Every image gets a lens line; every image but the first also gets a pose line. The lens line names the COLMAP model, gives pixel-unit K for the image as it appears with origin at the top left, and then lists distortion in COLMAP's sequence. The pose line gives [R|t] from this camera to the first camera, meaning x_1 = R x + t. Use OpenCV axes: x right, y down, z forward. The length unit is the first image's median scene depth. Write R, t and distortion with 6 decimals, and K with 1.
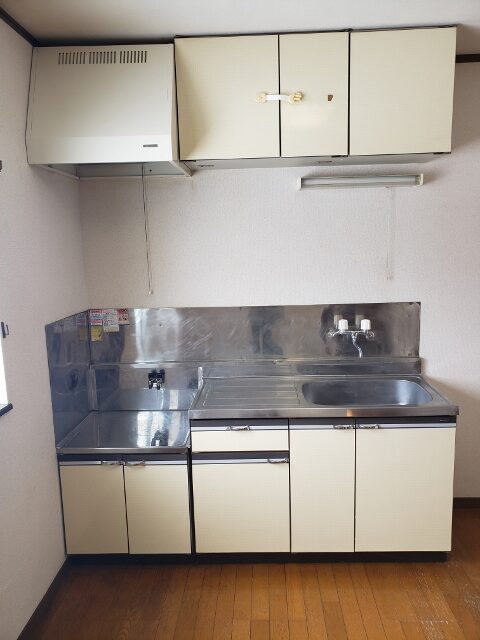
lens RADIAL K [[516.4, 0, 240.0], [0, 516.4, 320.0], [0, 0, 1]] dist [0.033994, -0.007285]
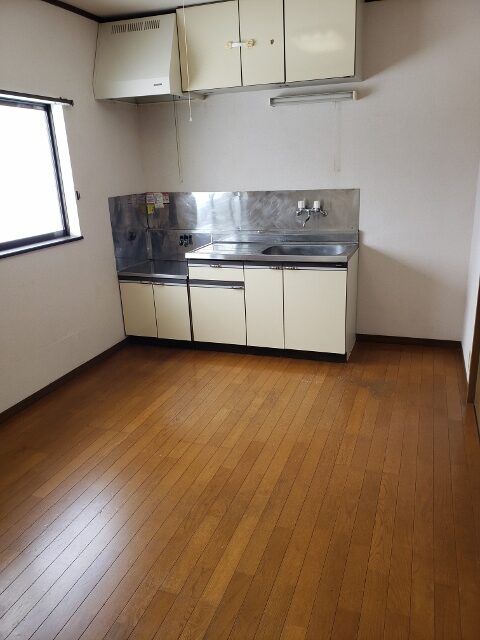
lens RADIAL K [[516.4, 0, 240.0], [0, 516.4, 320.0], [0, 0, 1]] dist [0.033994, -0.007285]
pose [[0.946940, 0.084480, -0.310111, 0.568162], [-0.032525, 0.985073, 0.169036, 0.097039], [0.319762, -0.149980, 0.935552, -0.496282]]
